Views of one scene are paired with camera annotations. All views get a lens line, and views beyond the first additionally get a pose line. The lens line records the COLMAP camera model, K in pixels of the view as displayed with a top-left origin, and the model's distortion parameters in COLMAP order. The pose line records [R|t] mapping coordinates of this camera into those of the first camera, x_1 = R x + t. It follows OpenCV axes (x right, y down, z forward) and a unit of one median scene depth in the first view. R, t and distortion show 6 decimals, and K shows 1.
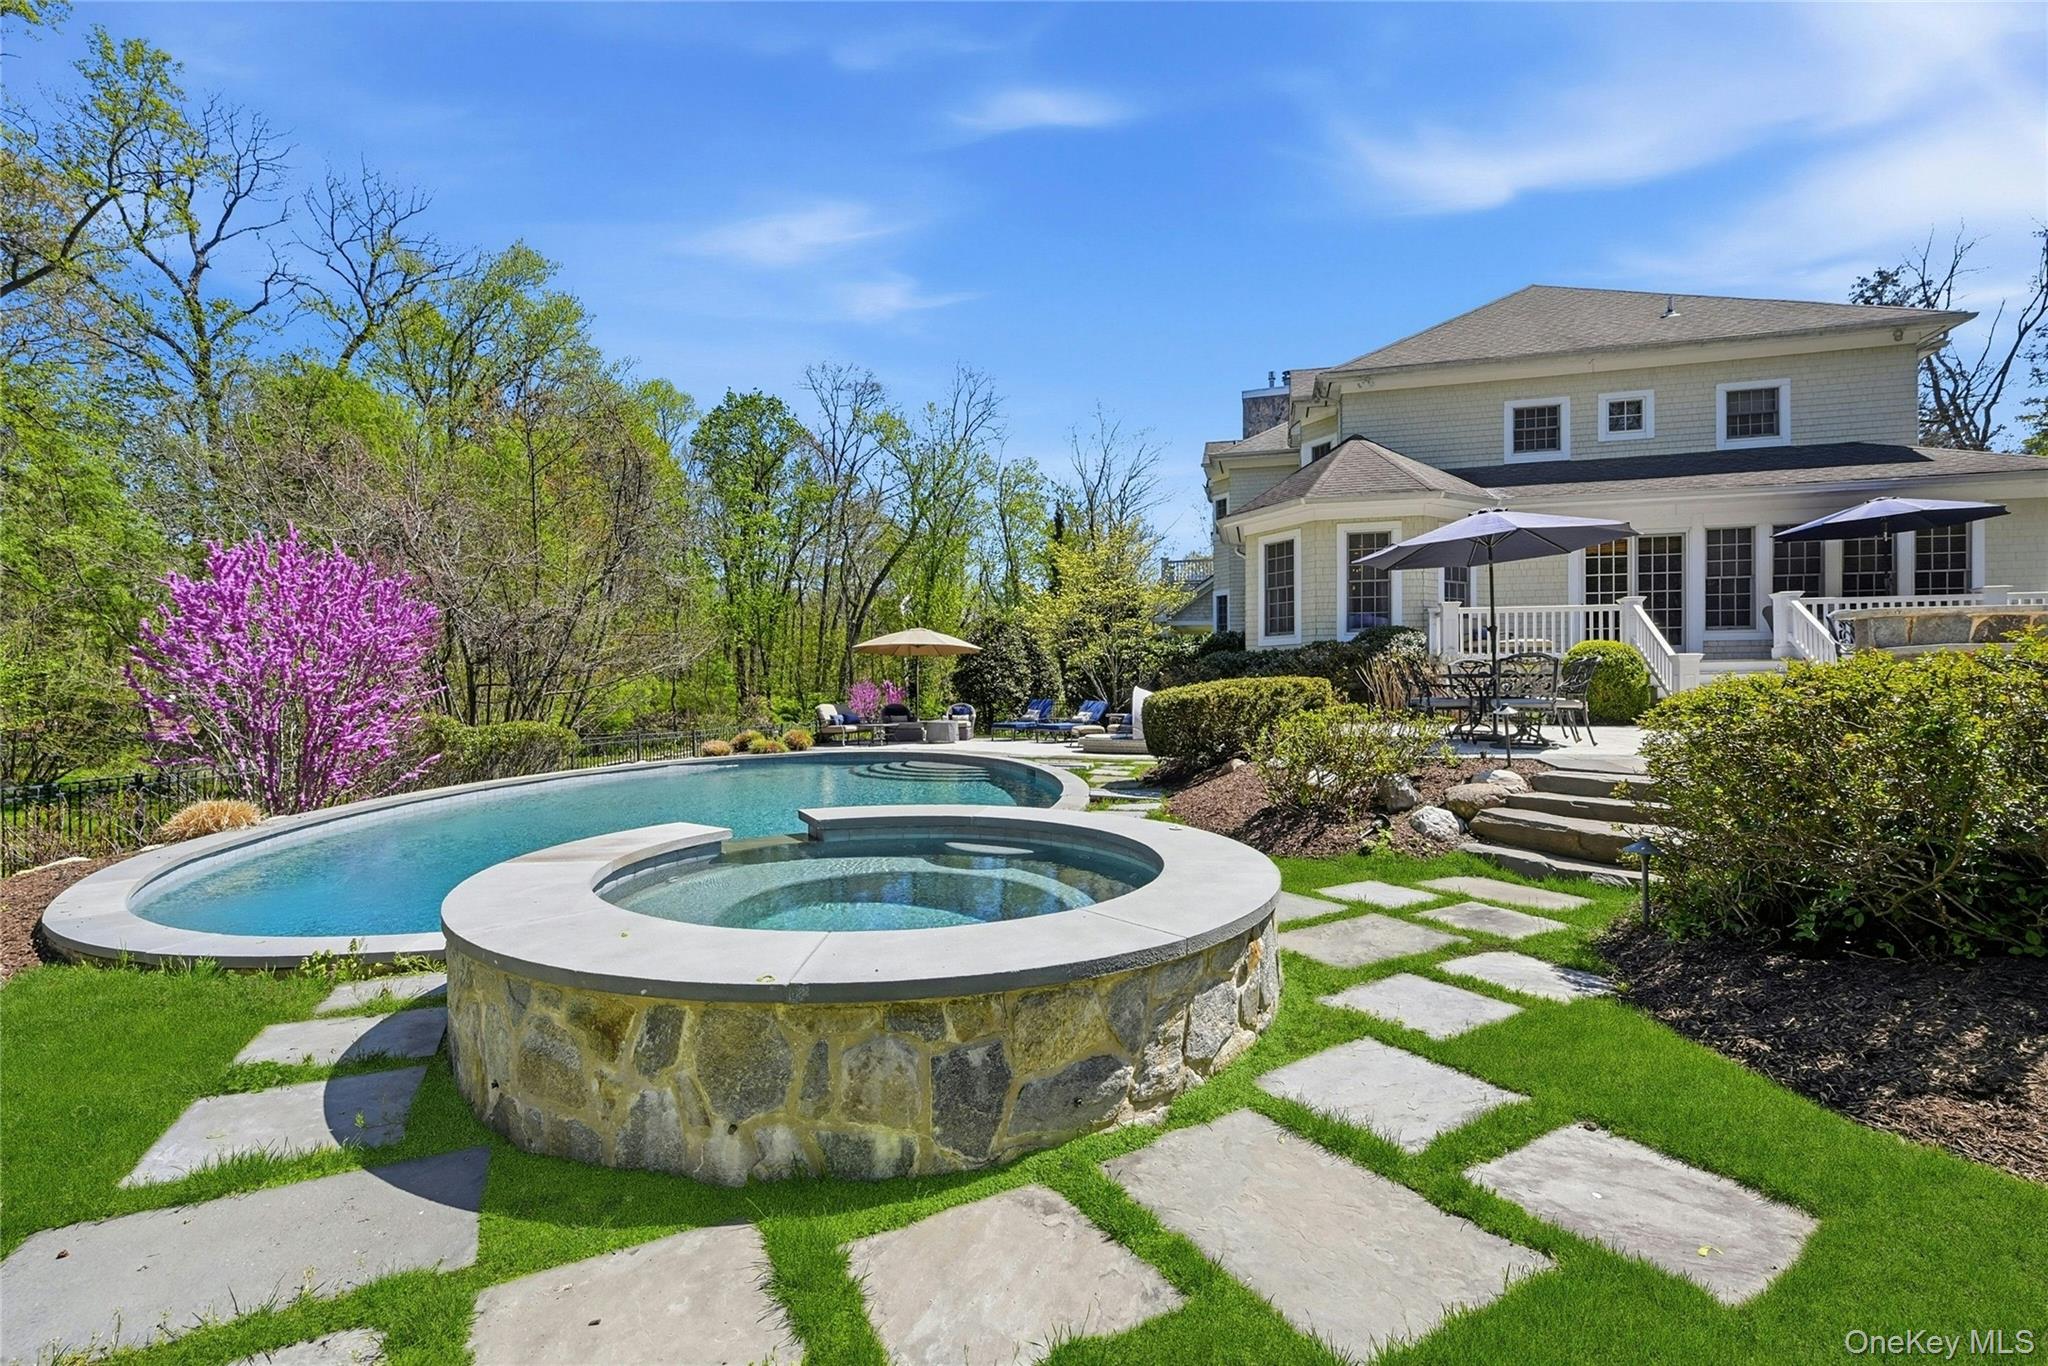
lens RADIAL K [[844.6, 0, 1034.9], [0, 844.6, 681.5], [0, 0, 1]] dist [-0.001754, 0.000575]
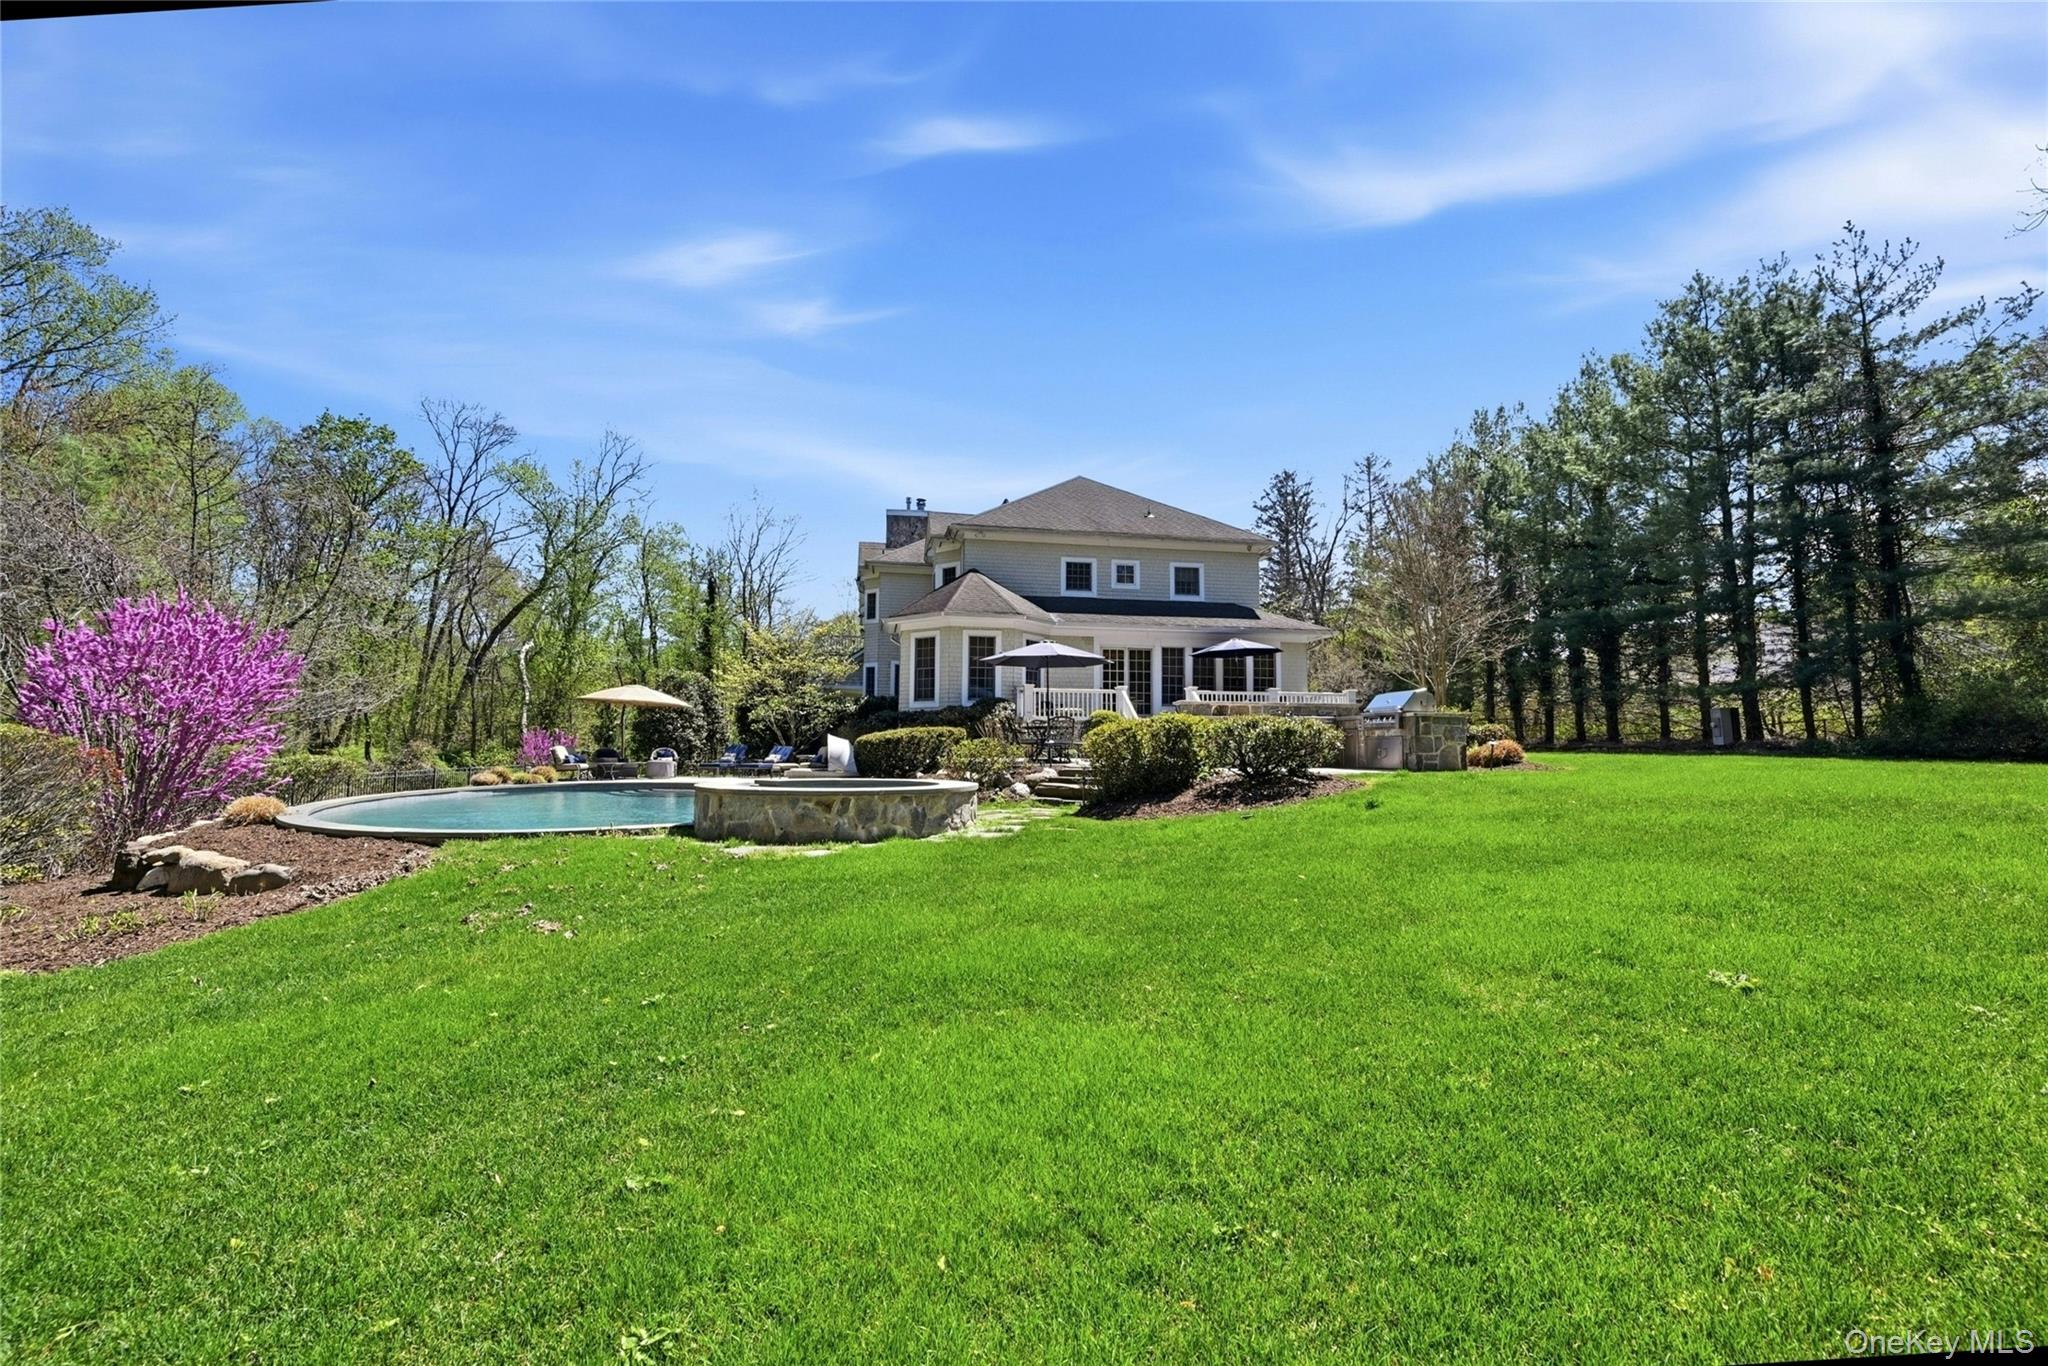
lens RADIAL K [[844.6, 0, 1013.2], [0, 844.6, 680.4], [0, 0, 1]] dist [-0.001754, 0.000575]
pose [[0.905783, 0.041520, 0.421702, -0.196539], [-0.011623, 0.997248, -0.073223, 0.016199], [-0.423582, 0.061423, 0.903773, -0.406702]]
